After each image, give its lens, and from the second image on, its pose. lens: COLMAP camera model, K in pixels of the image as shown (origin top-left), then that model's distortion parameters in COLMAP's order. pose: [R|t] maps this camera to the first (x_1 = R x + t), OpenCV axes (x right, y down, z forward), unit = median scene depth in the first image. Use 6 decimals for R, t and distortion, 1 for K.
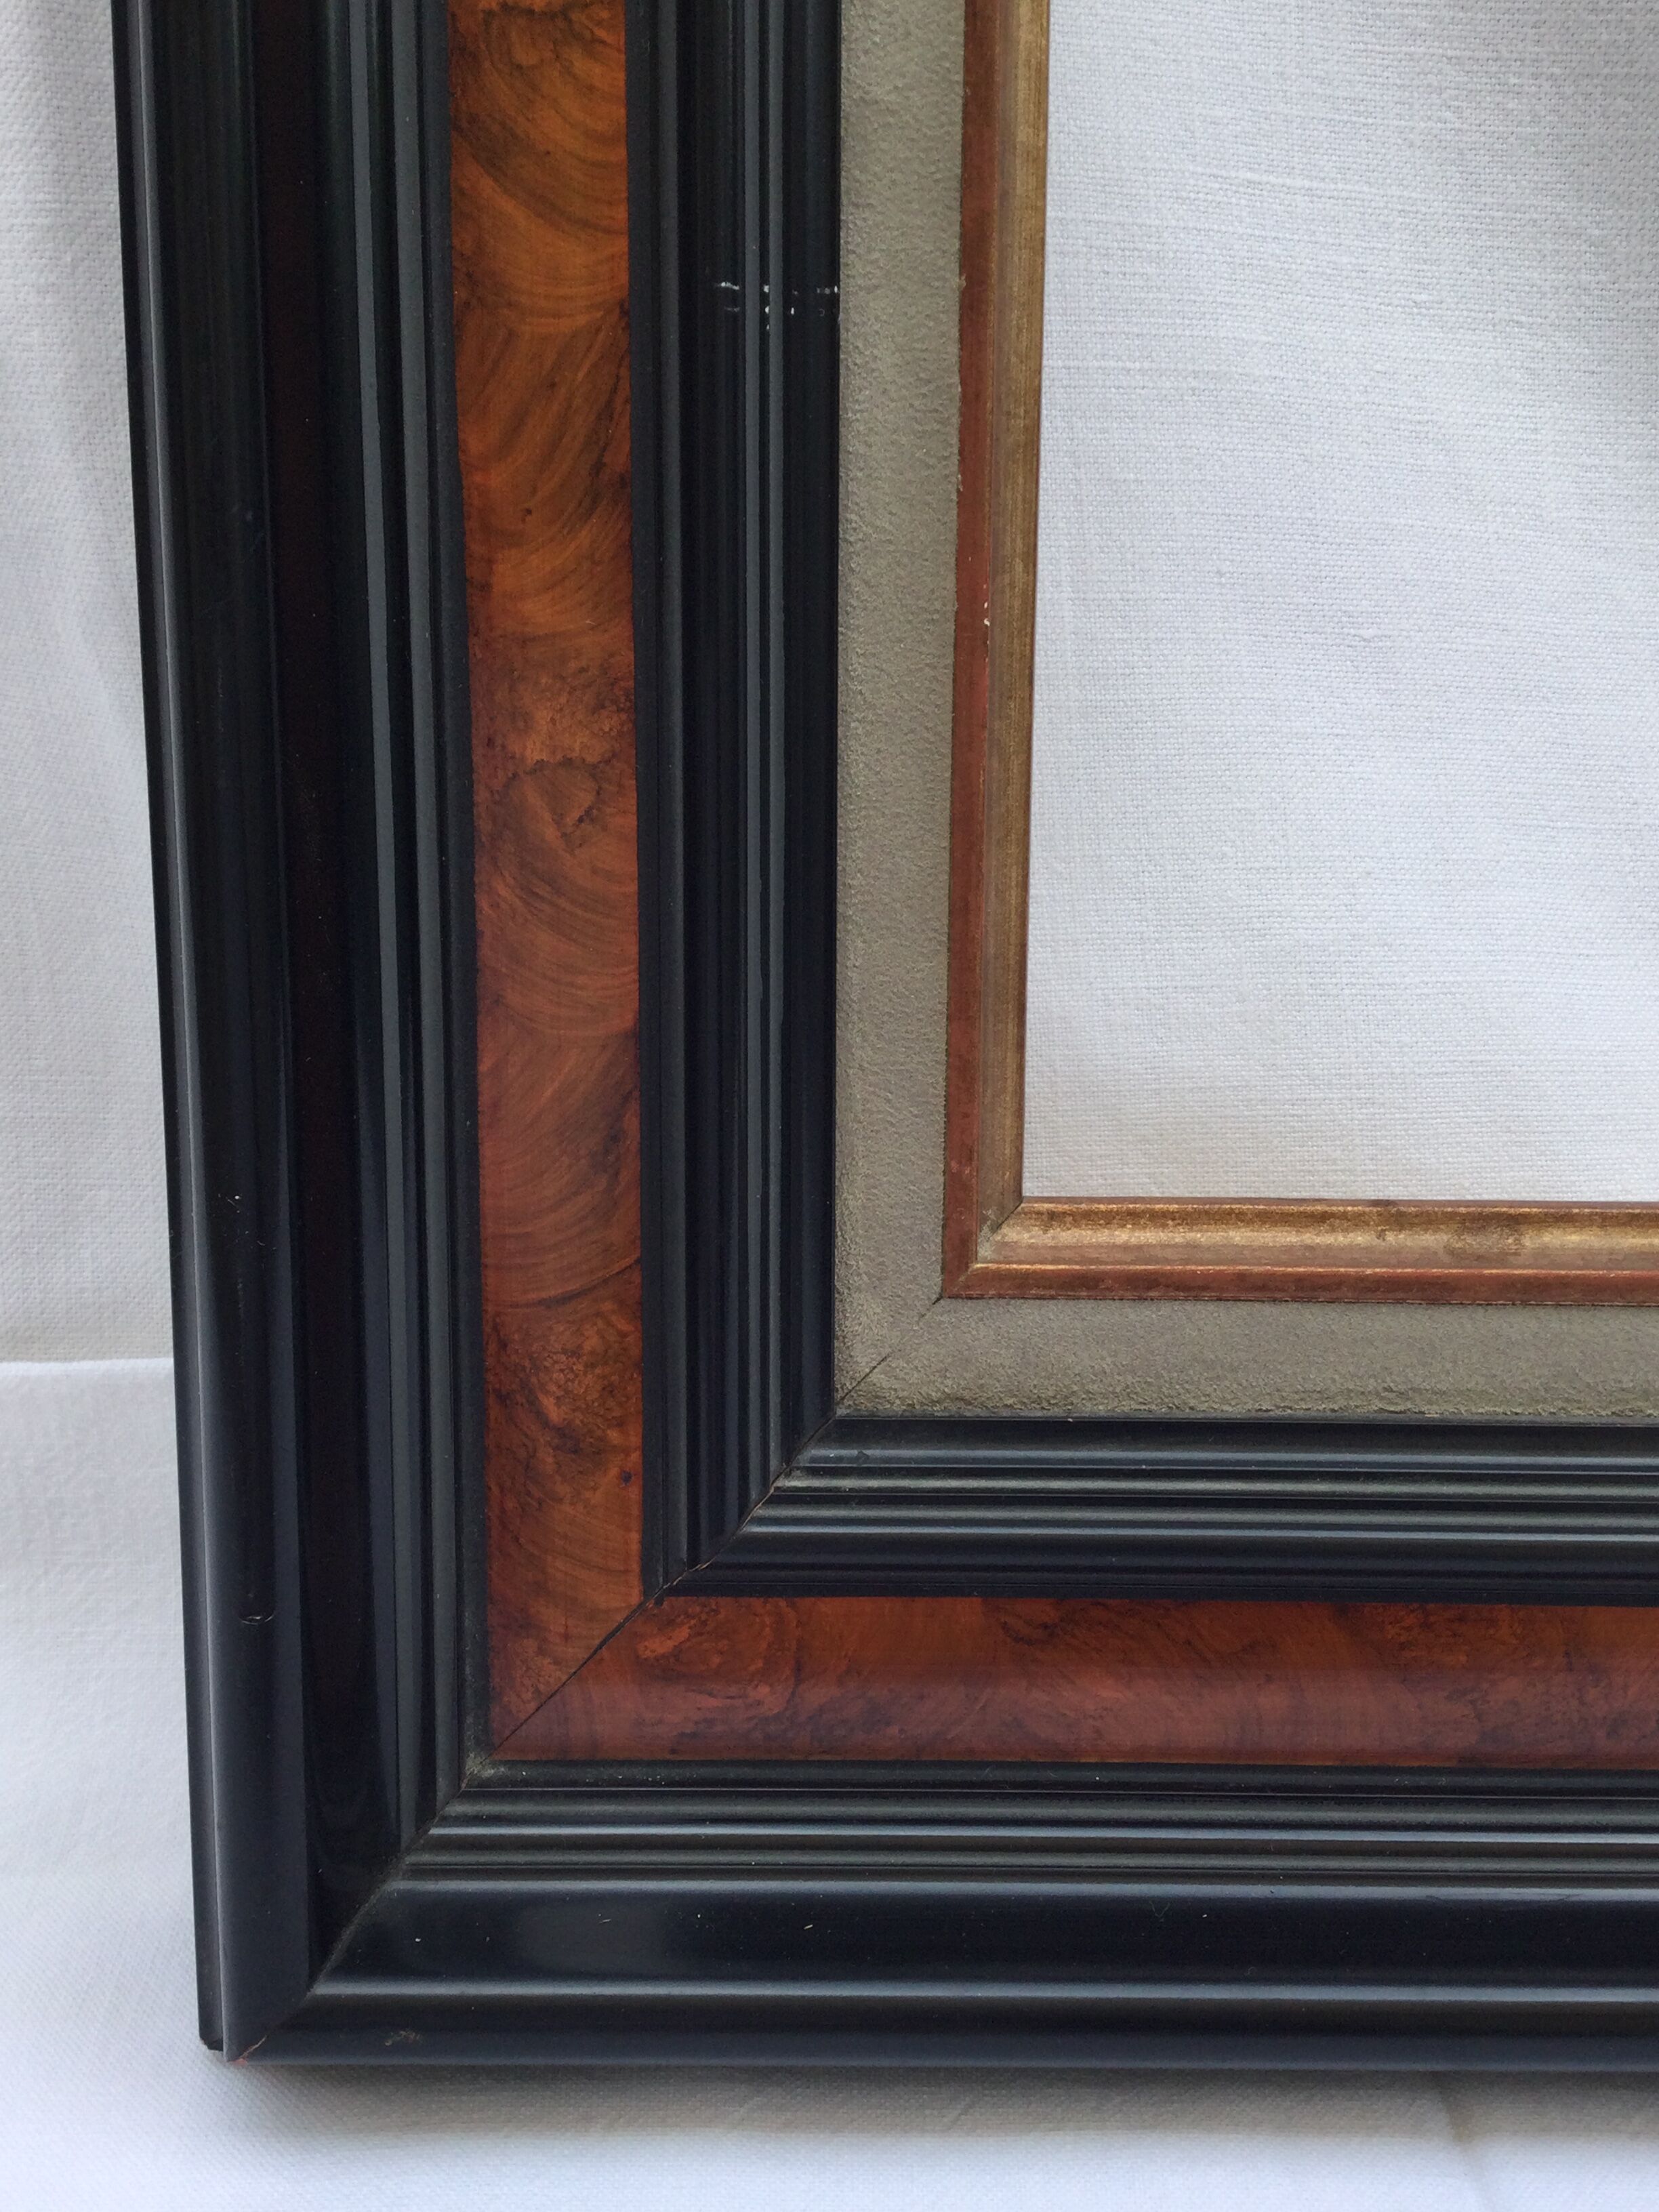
lens RADIAL K [[2276.8, 0, 829.5], [0, 2276.8, 1106.0], [0, 0, 1]] dist [0.139269, -0.302074]
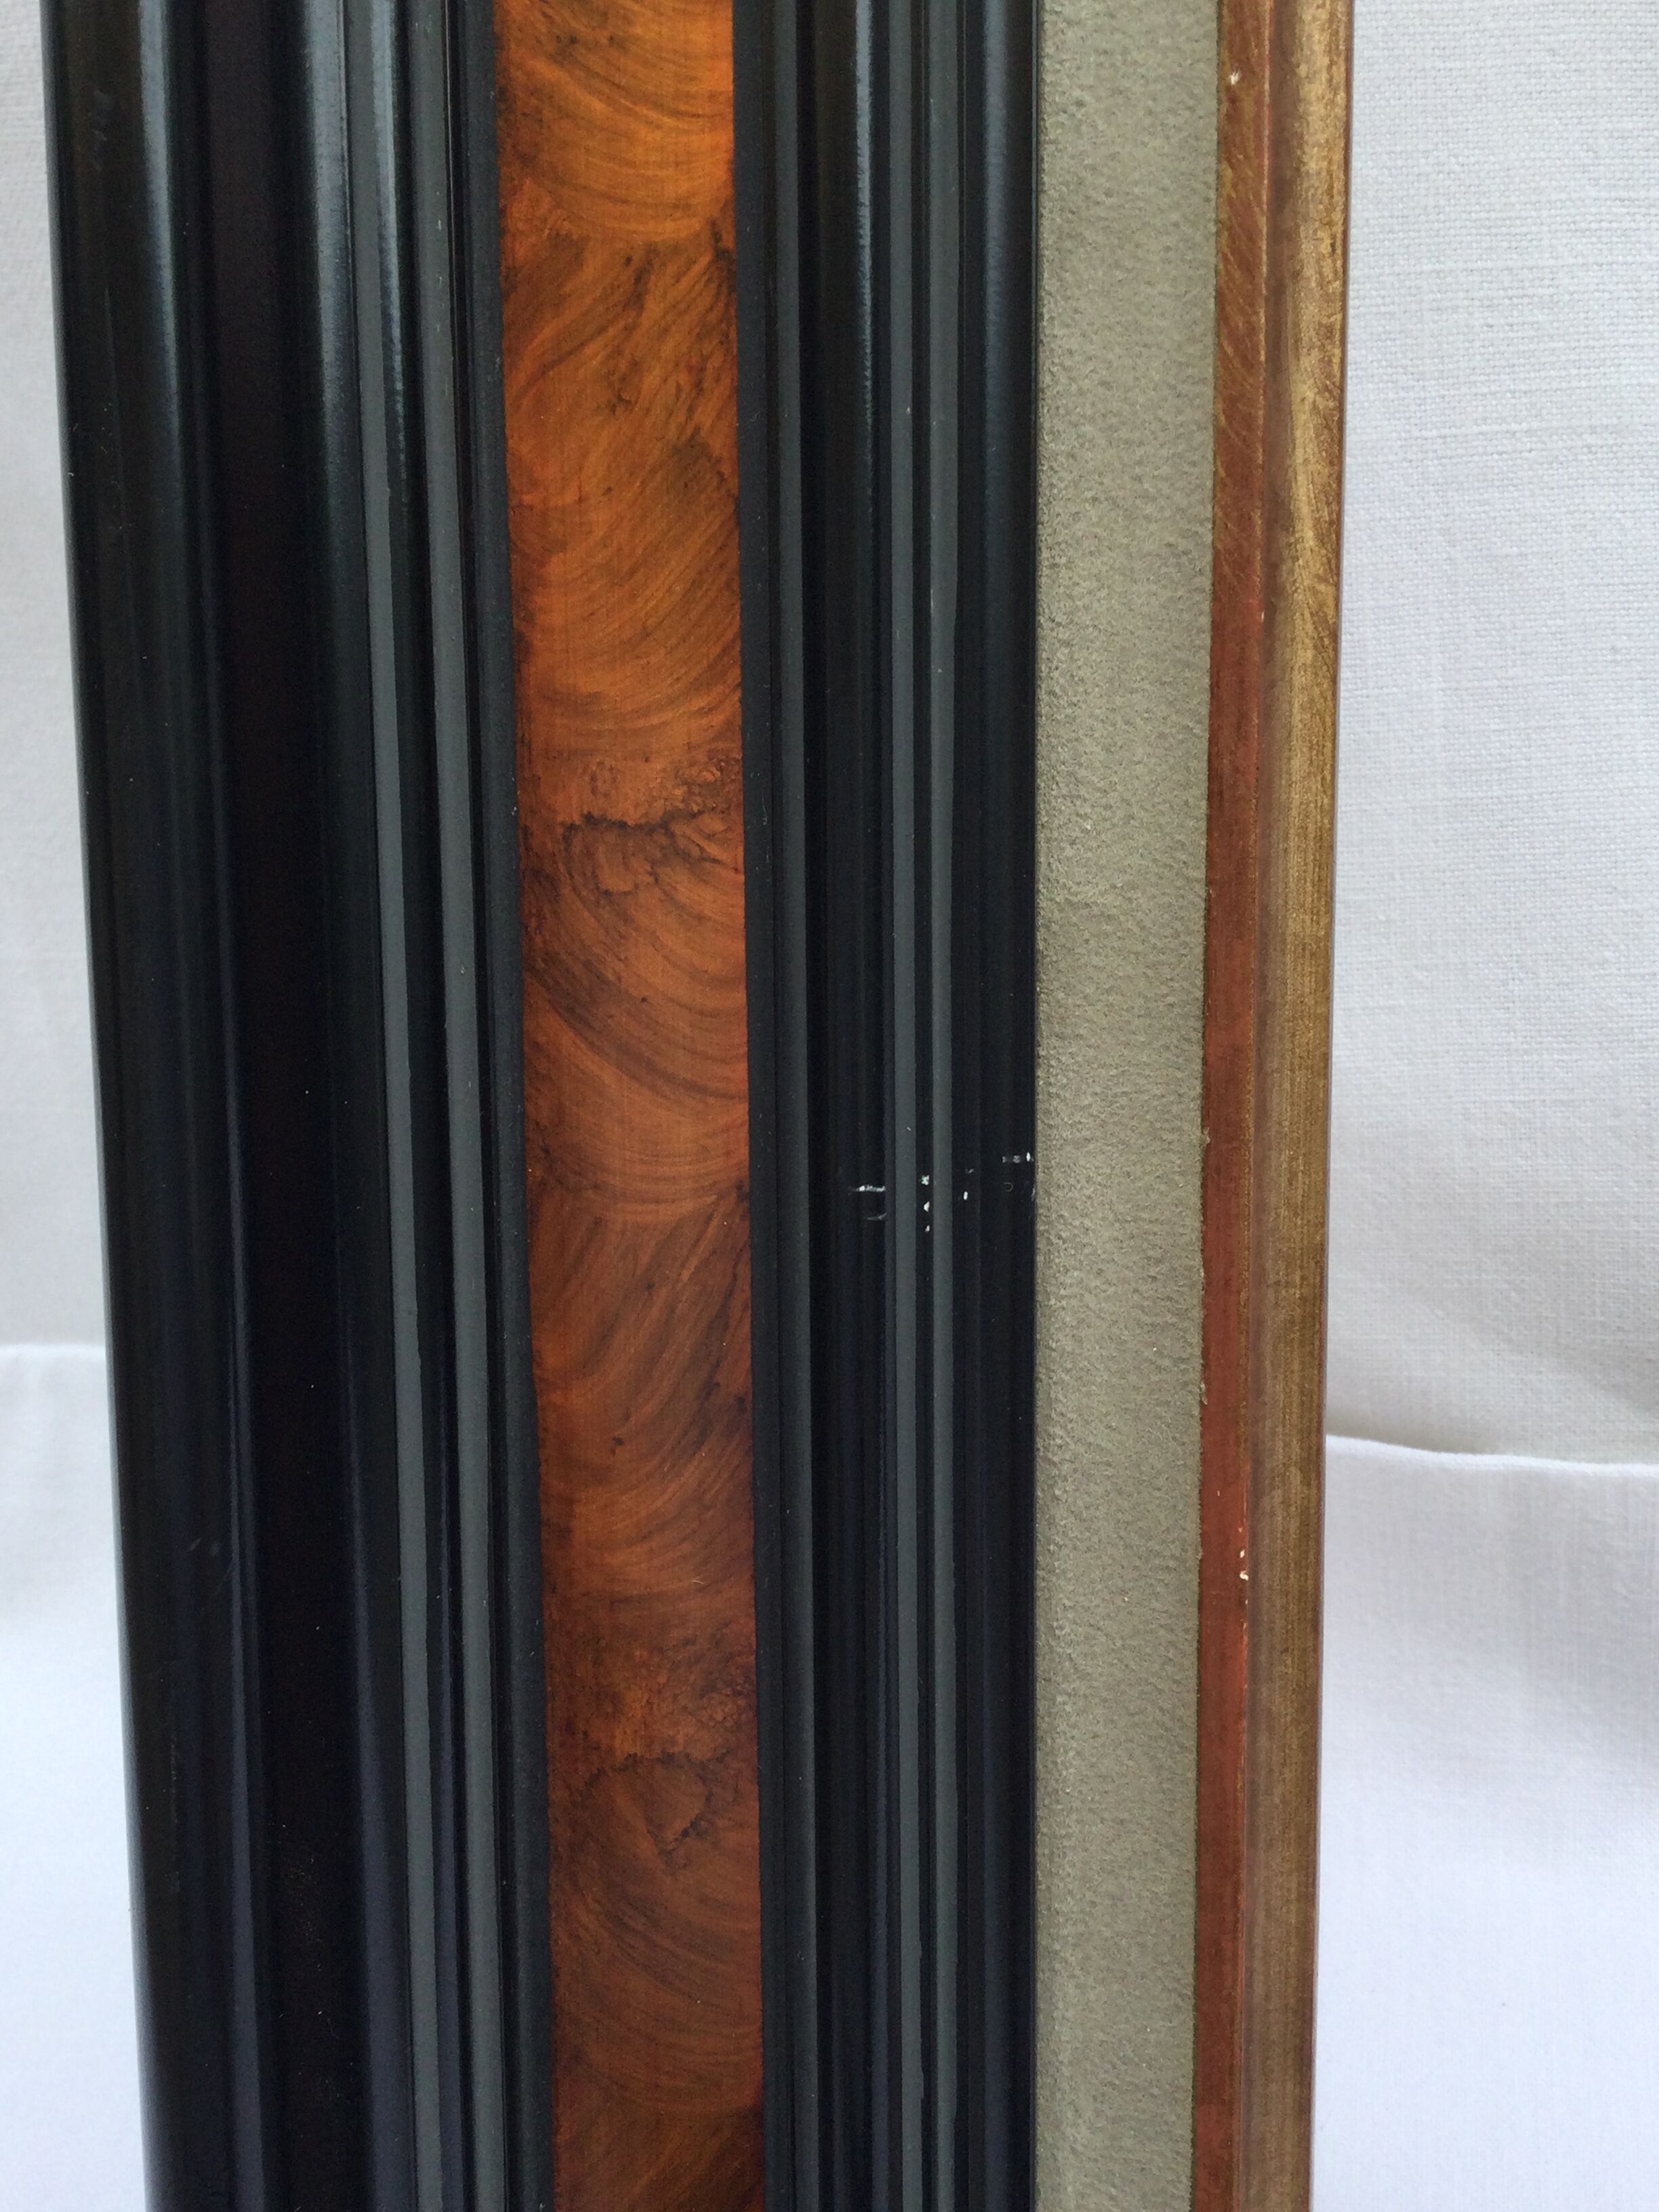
lens RADIAL K [[2339.5, 0, 829.5], [0, 2339.5, 1106.0], [0, 0, 1]] dist [0.128029, -0.276127]
pose [[0.981271, 0.010200, -0.192363, 0.083082], [-0.017578, 0.999172, -0.036686, -0.334602], [0.191830, 0.039380, 0.980638, 0.244400]]
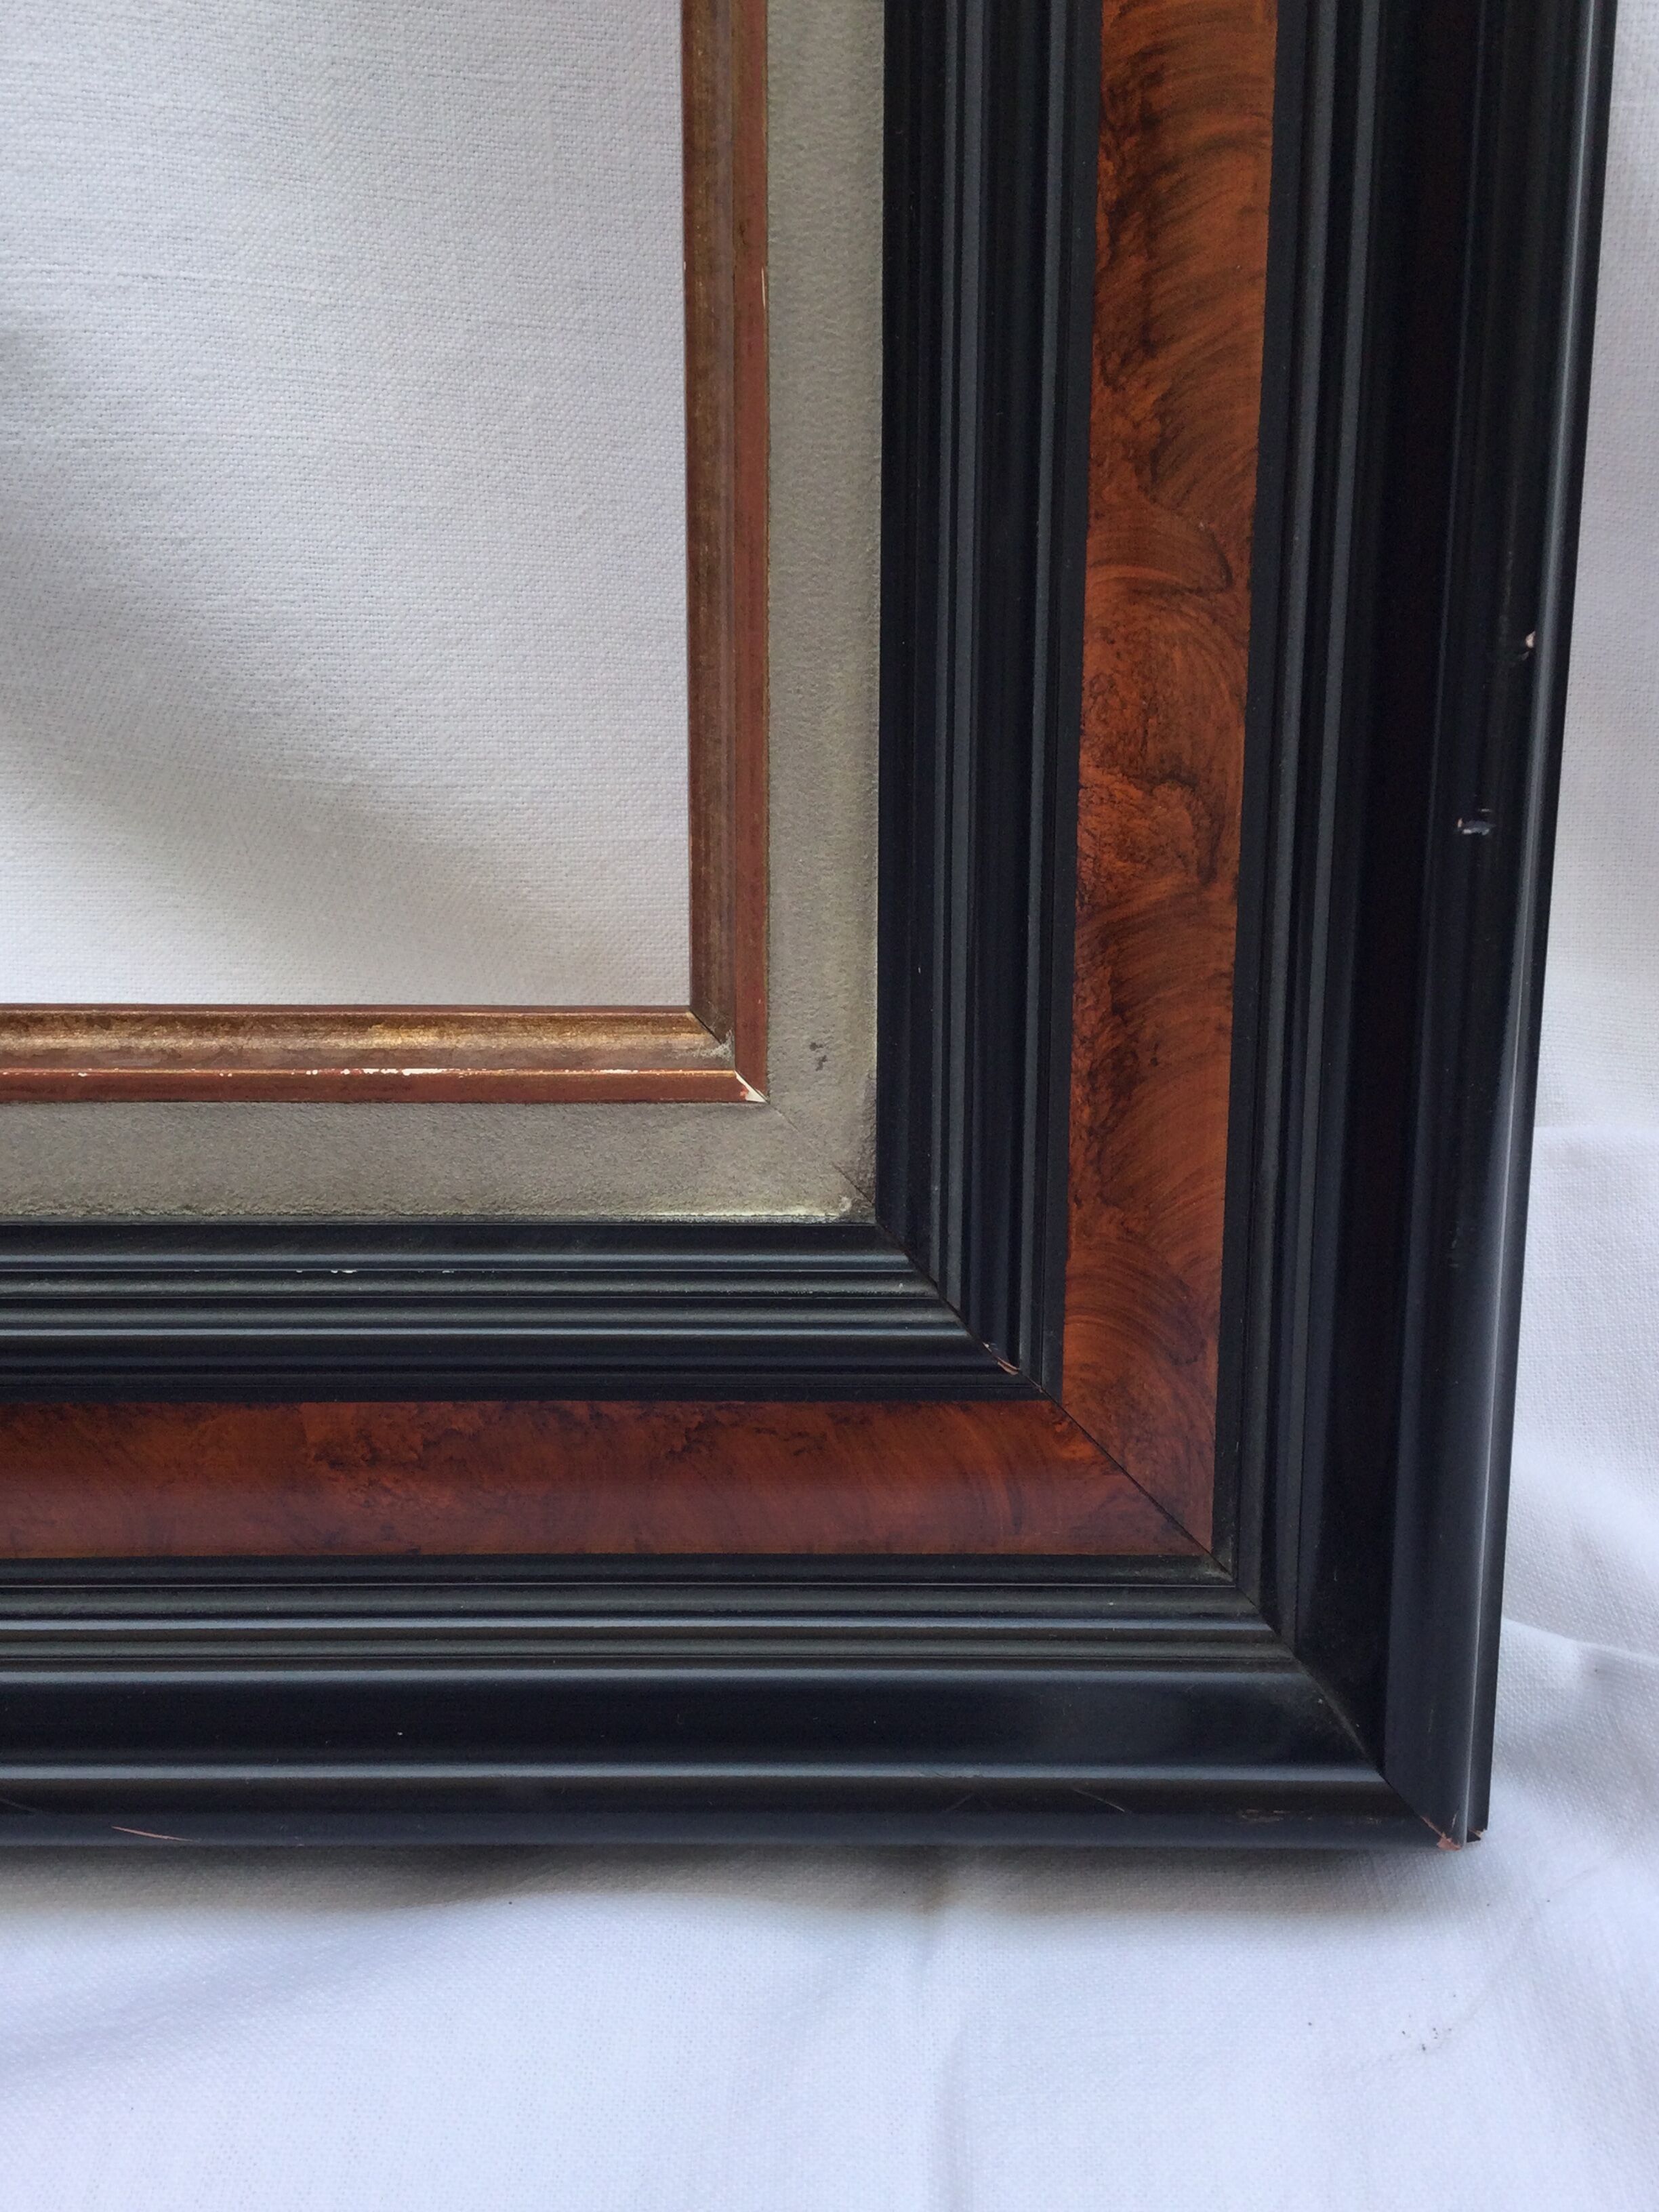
lens RADIAL K [[2285.1, 0, 829.5], [0, 2285.1, 1106.0], [0, 0, 1]] dist [0.169018, -0.348005]
pose [[0.999973, -0.003587, -0.006418, 1.214263], [0.004116, 0.996430, 0.084327, 0.005405], [0.006093, -0.084351, 0.996417, -0.010114]]
